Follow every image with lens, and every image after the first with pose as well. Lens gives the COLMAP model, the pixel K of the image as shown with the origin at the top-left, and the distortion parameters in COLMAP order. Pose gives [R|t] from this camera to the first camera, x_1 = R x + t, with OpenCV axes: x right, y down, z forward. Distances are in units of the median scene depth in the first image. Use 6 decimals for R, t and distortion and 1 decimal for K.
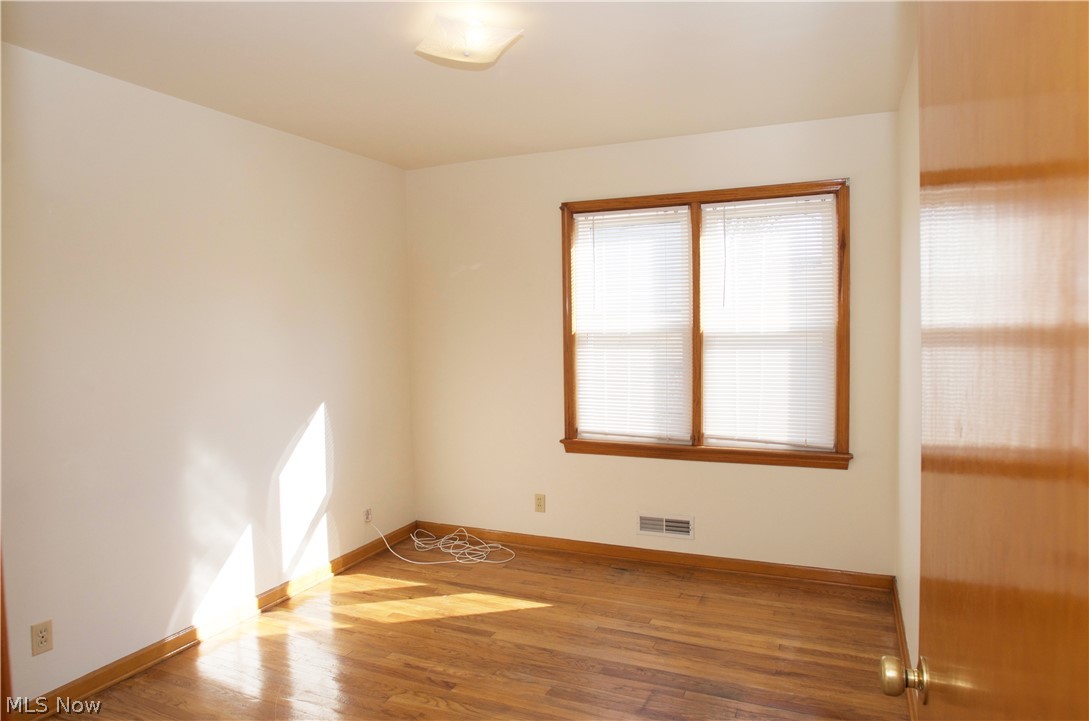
lens RADIAL K [[678.6, 0, 544.5], [0, 678.6, 360.5], [0, 0, 1]] dist [-0.076824, 0.048048]
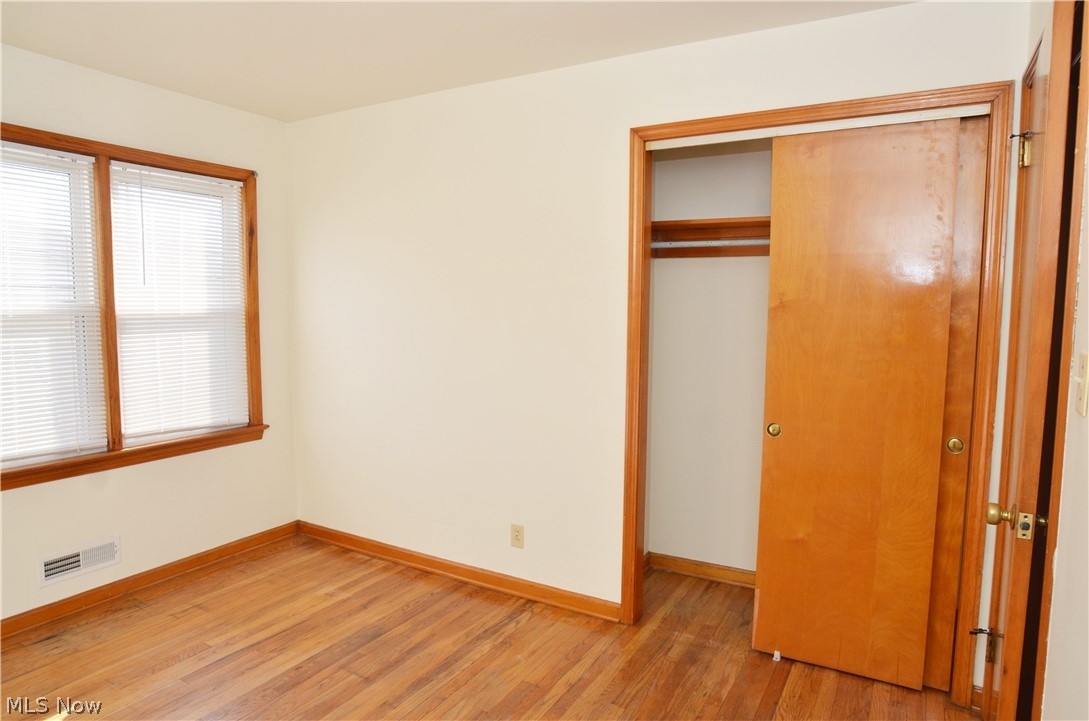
lens RADIAL K [[659.9, 0, 544.5], [0, 659.9, 360.5], [0, 0, 1]] dist [-0.080964, 0.043147]
pose [[0.107657, -0.070601, 0.991678, -0.546360], [0.042798, 0.996880, 0.066326, -0.015803], [-0.993267, 0.035302, 0.110342, 0.418710]]
